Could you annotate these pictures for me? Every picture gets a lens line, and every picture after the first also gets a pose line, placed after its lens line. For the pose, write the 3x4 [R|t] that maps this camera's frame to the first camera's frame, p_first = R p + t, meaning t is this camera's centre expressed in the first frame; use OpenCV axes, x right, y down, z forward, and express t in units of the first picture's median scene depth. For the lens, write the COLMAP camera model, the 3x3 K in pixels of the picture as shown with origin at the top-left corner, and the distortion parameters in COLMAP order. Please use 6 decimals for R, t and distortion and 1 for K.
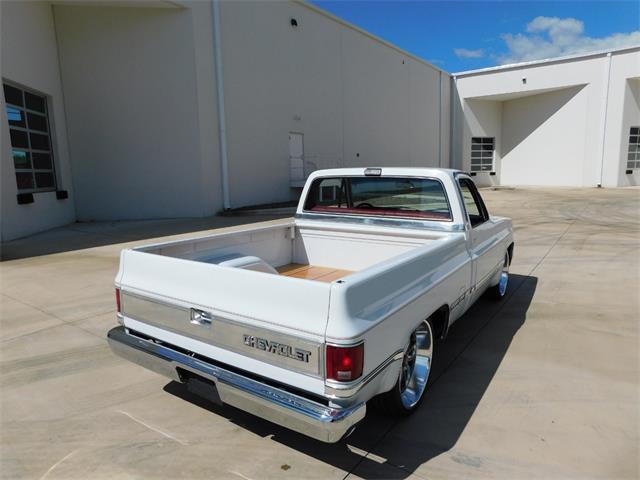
lens RADIAL K [[418.4, 0, 316.8], [0, 418.4, 236.9], [0, 0, 1]] dist [-0.073716, 0.054509]
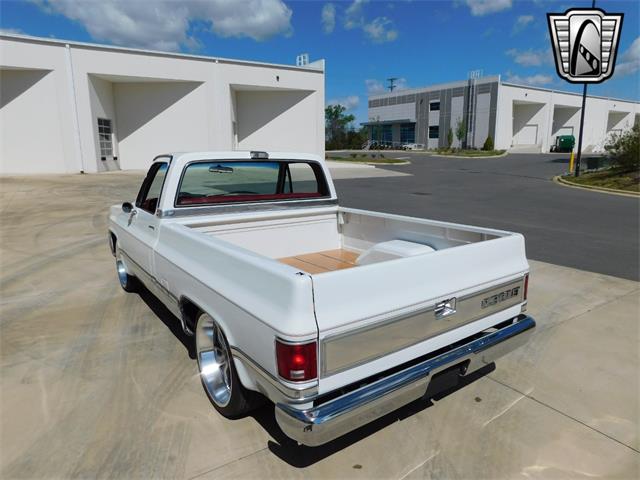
lens RADIAL K [[418.4, 0, 316.8], [0, 418.4, 236.9], [0, 0, 1]] dist [-0.073716, 0.054509]
pose [[0.343318, -0.164498, 0.924702, -0.150445], [0.136429, 0.982835, 0.124187, -0.014892], [-0.929258, 0.083520, 0.359867, 0.112646]]
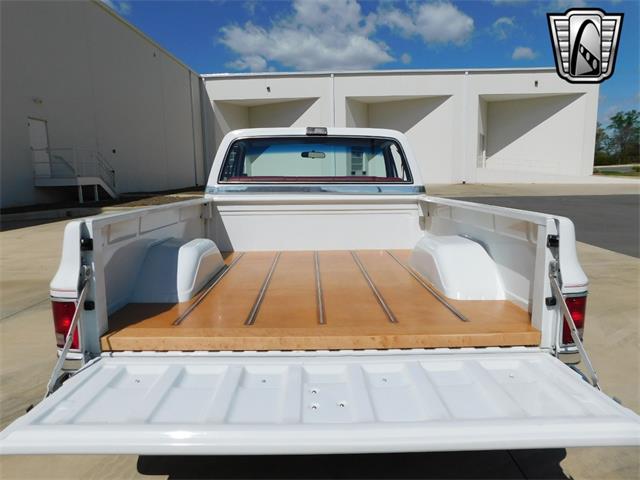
lens RADIAL K [[418.4, 0, 316.8], [0, 418.4, 236.9], [0, 0, 1]] dist [-0.073716, 0.054509]
pose [[0.817424, -0.076195, 0.570975, -0.075332], [0.083798, 0.996398, 0.012999, 0.009899], [-0.569909, 0.037220, 0.820864, 0.063384]]
